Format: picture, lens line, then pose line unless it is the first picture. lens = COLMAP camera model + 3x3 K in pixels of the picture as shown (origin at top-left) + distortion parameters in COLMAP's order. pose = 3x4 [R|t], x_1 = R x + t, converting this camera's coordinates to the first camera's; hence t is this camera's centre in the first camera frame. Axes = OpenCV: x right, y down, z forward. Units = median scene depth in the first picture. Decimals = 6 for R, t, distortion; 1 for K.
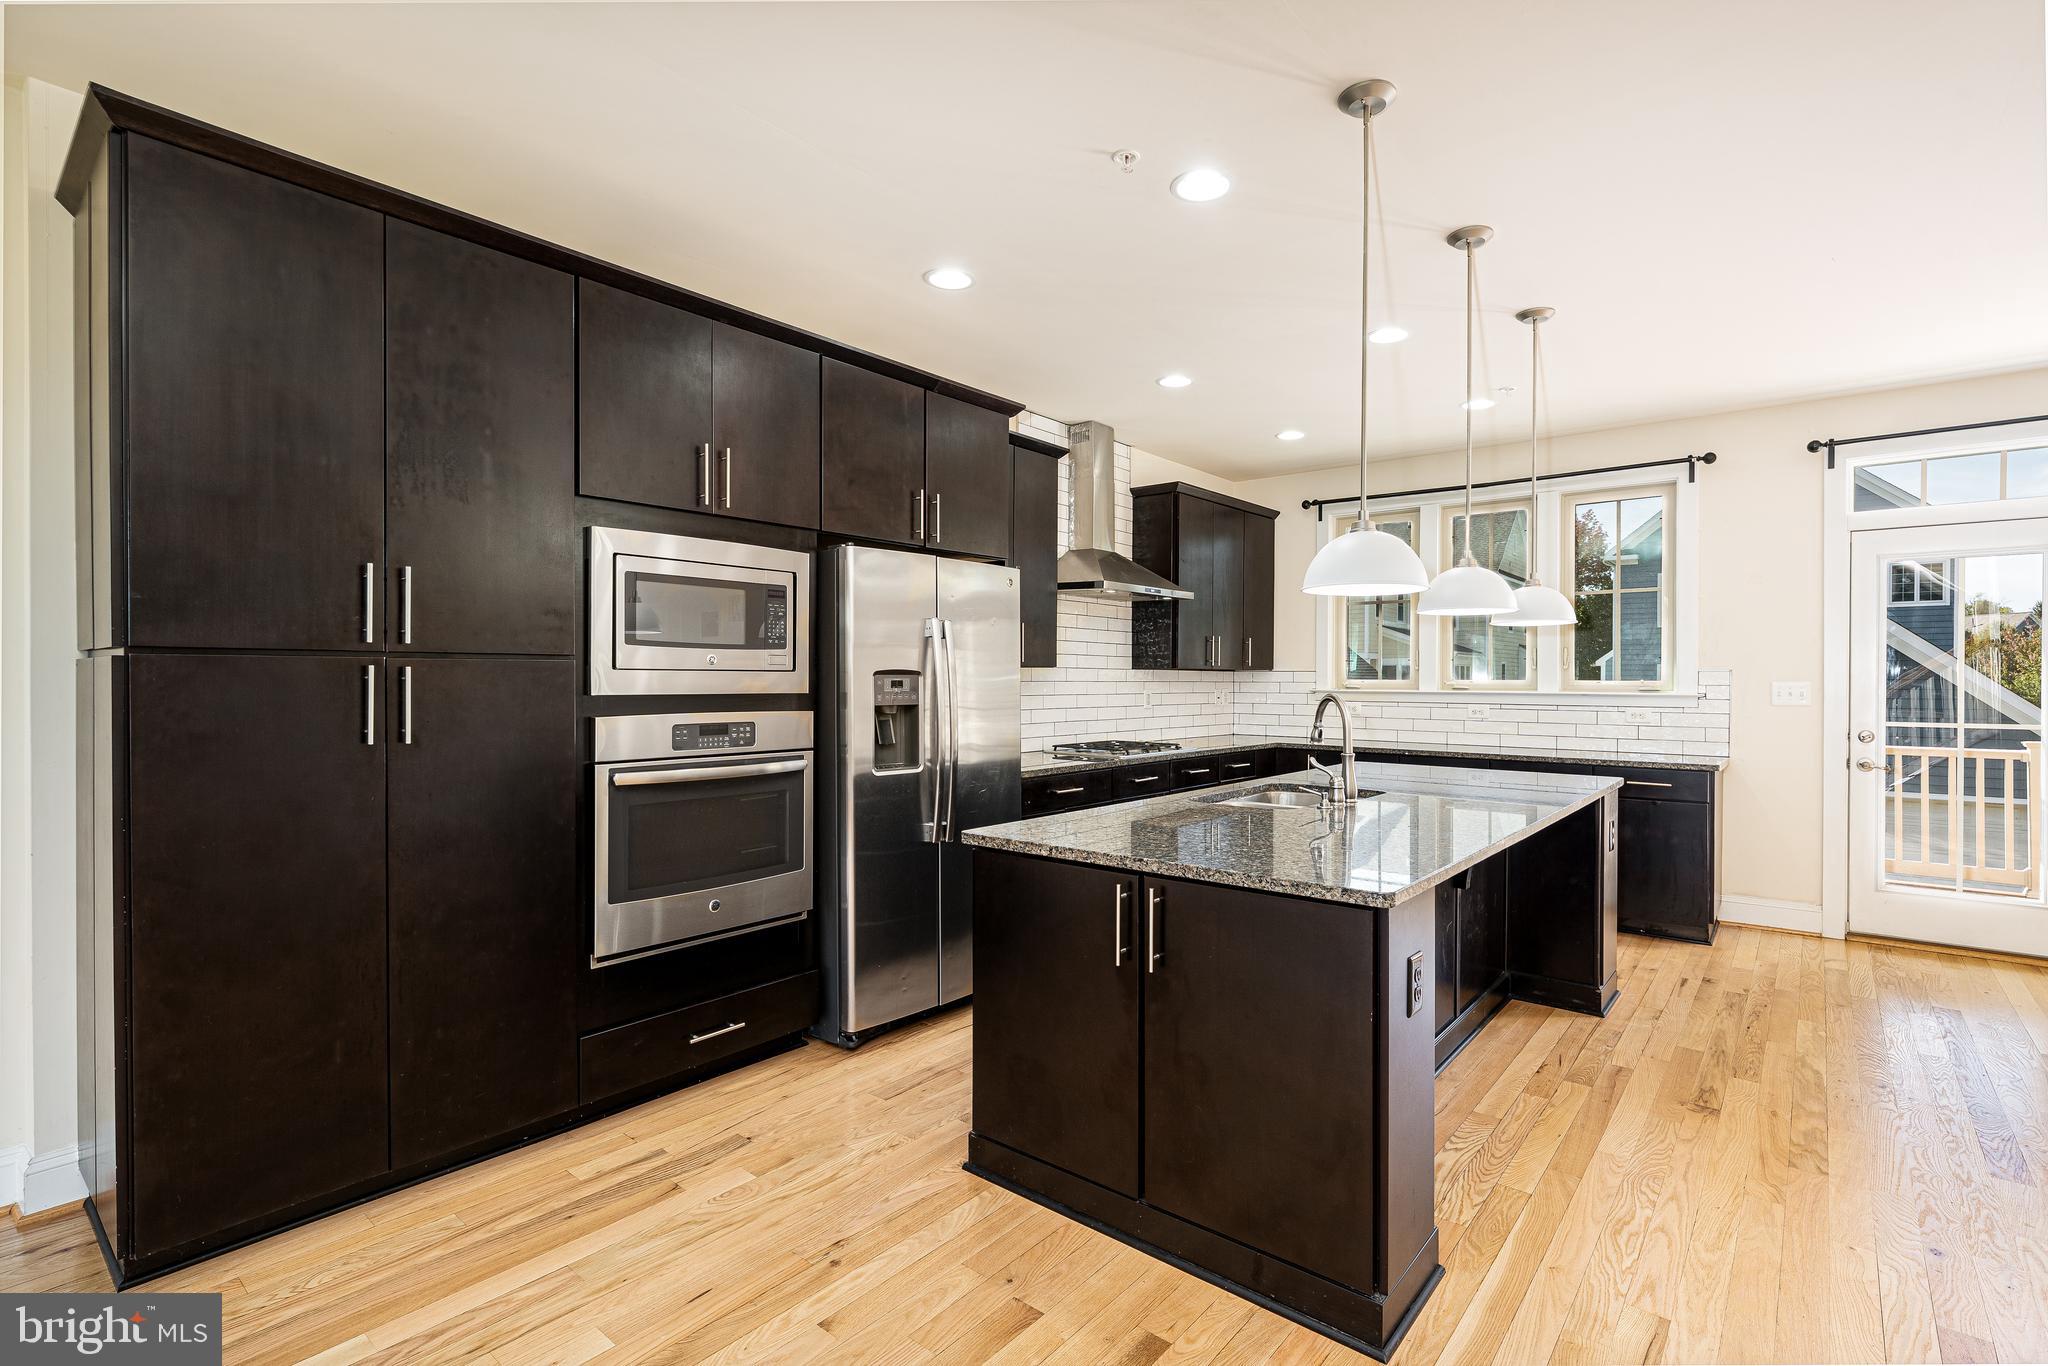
lens RADIAL K [[939.6, 0, 1024.0], [0, 939.6, 683.0], [0, 0, 1]] dist [0.001957, 0.000153]
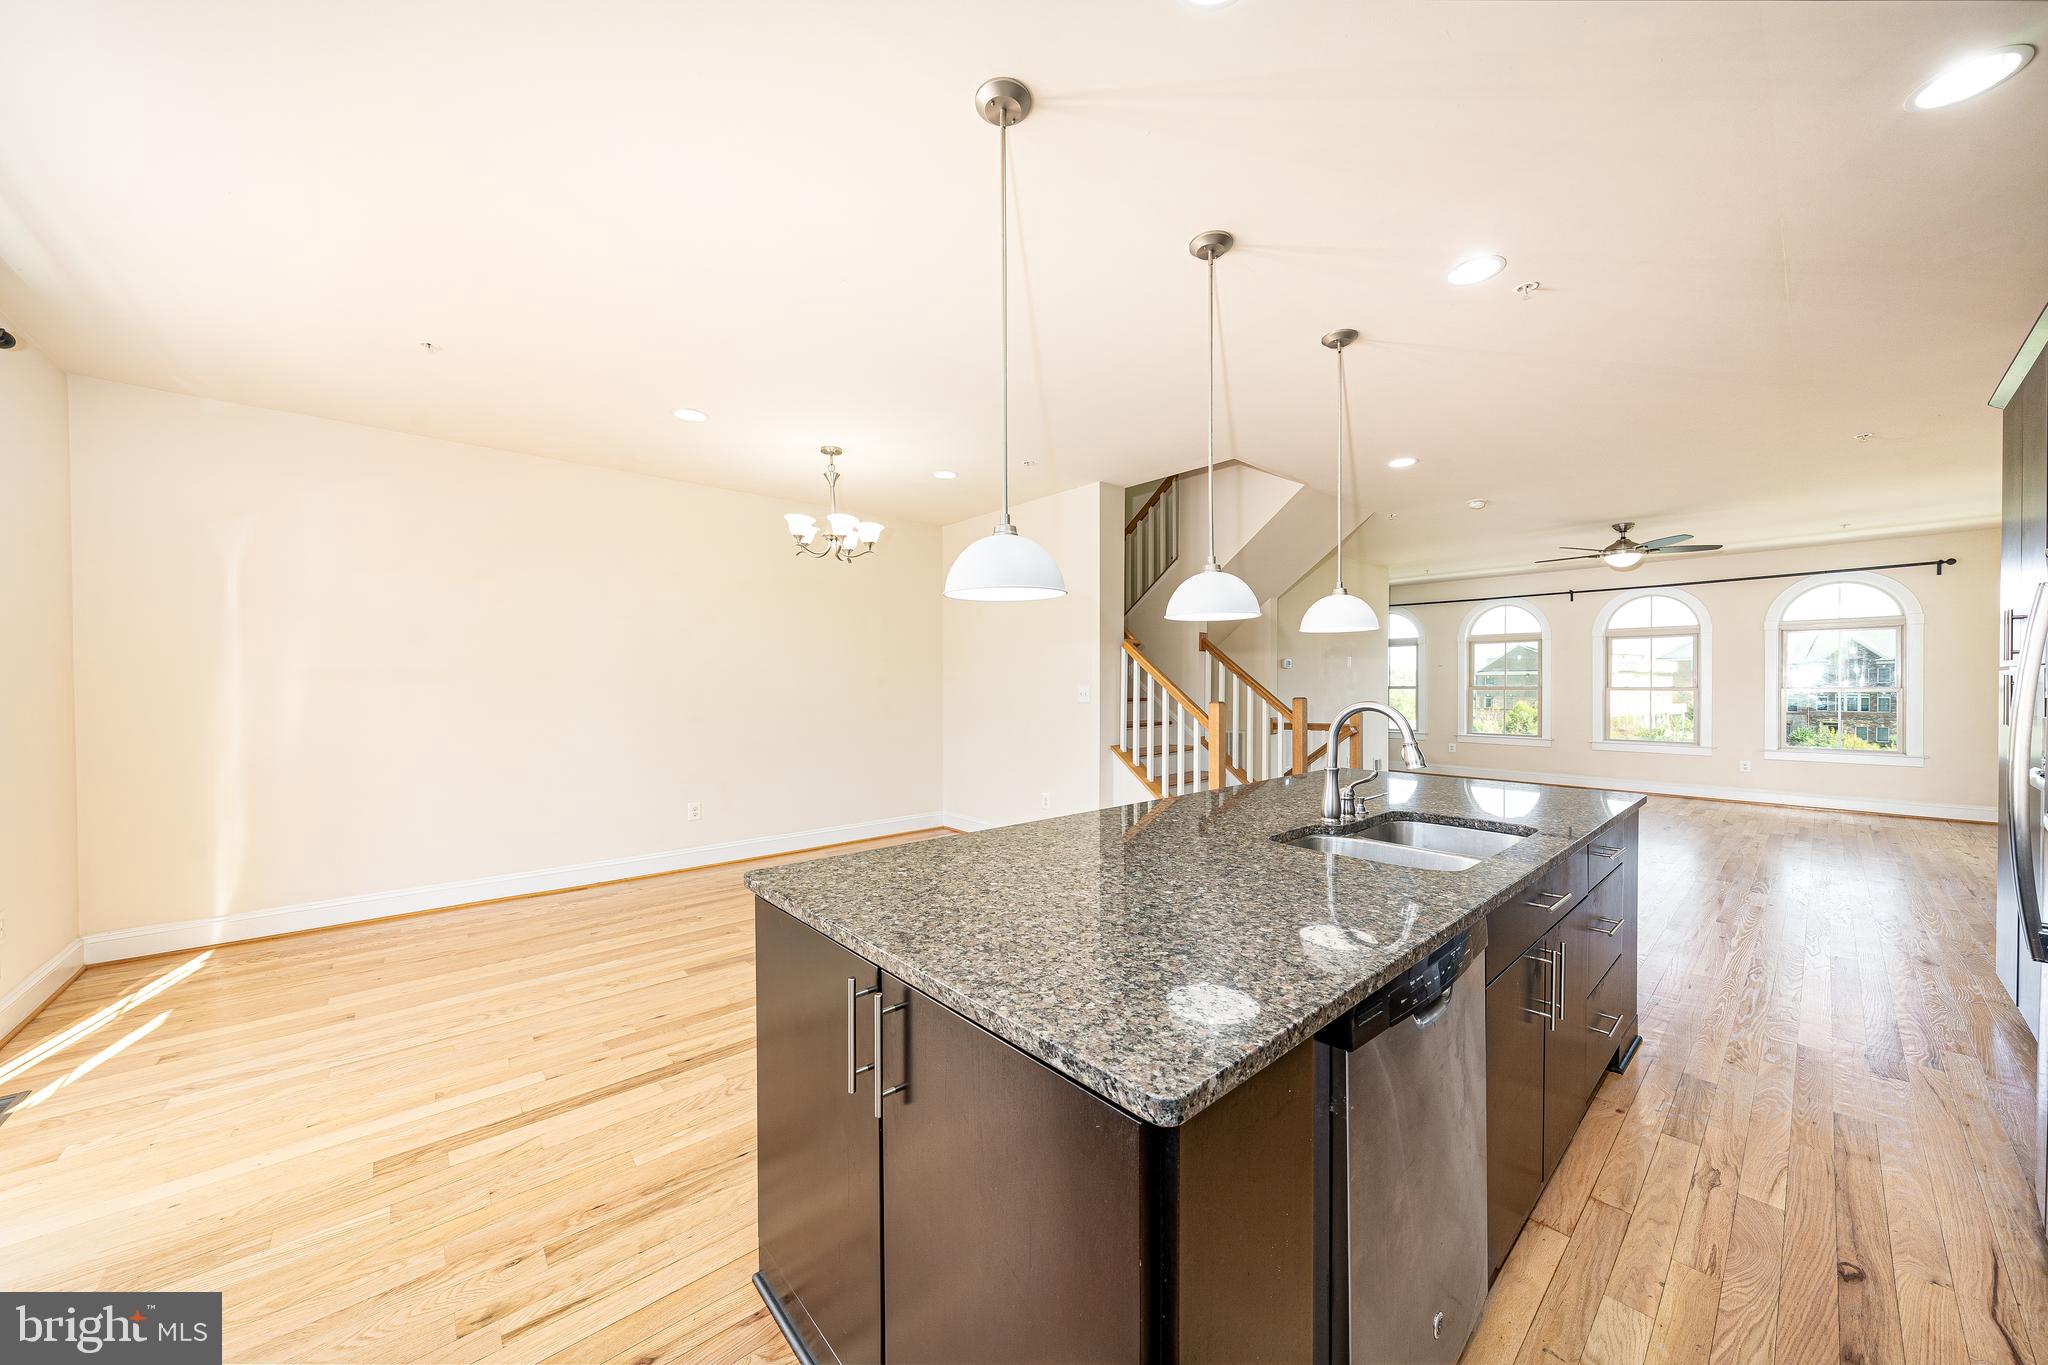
lens RADIAL K [[702.3, 0, 1034.6], [0, 702.3, 689.5], [0, 0, 1]] dist [-0.000895, -0.000142]
pose [[-0.989429, 0.002729, 0.144994, 0.495676], [0.004502, 0.999919, 0.011903, -0.011616], [-0.144950, 0.012430, -0.989361, 1.643081]]
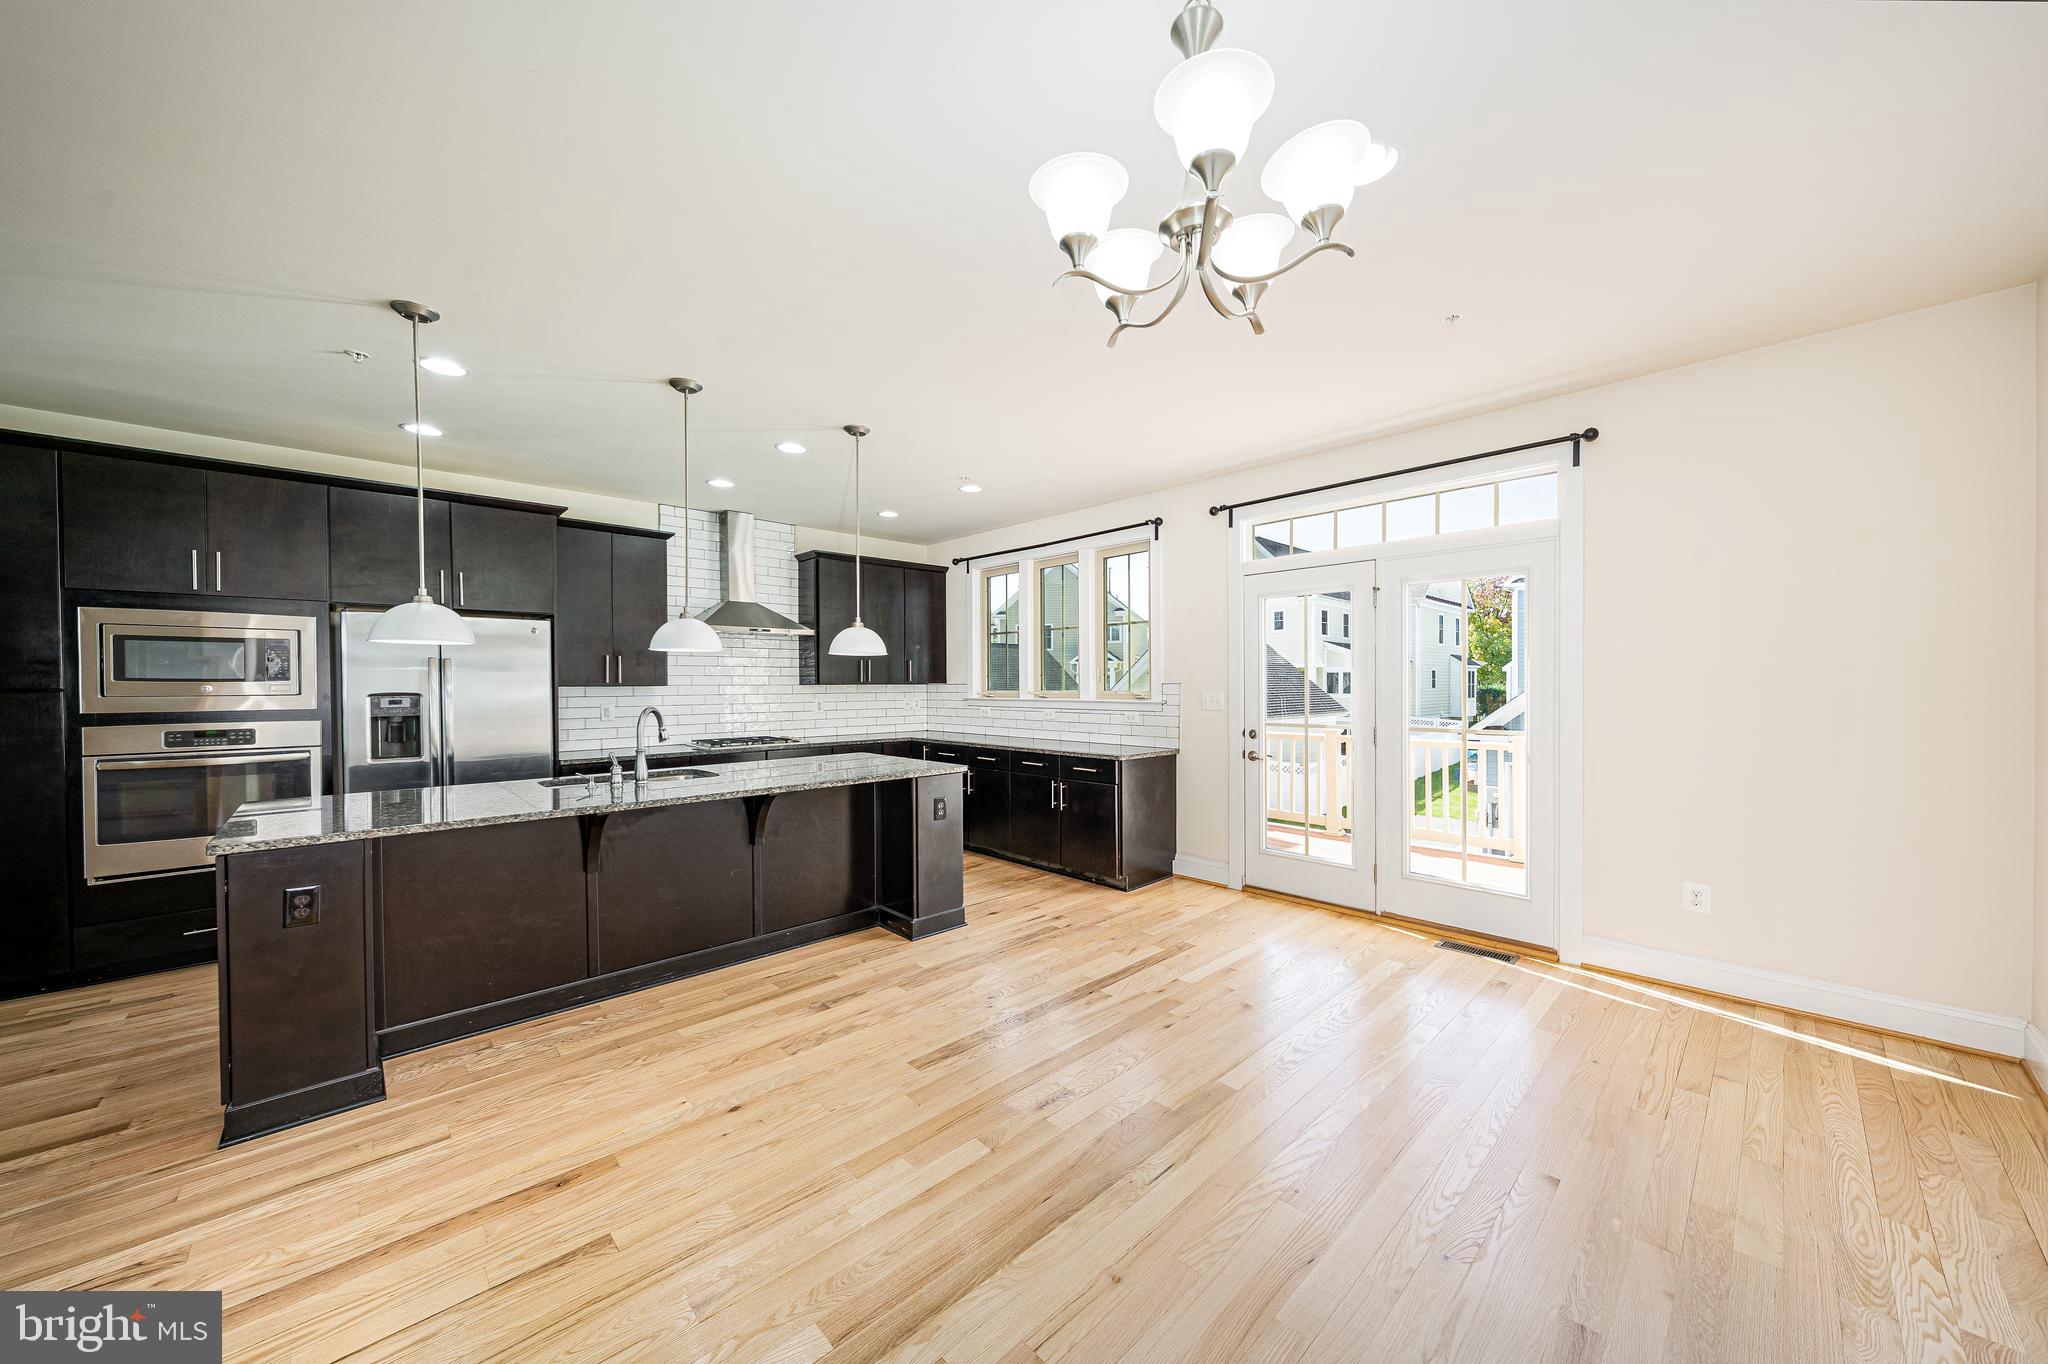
lens RADIAL K [[702.3, 0, 1034.6], [0, 702.3, 689.0], [0, 0, 1]] dist [-0.000895, -0.000142]
pose [[0.992898, -0.008130, -0.118692, 1.021613], [0.008445, 0.999962, 0.002158, -0.013697], [0.118670, -0.003145, 0.992929, 0.009538]]
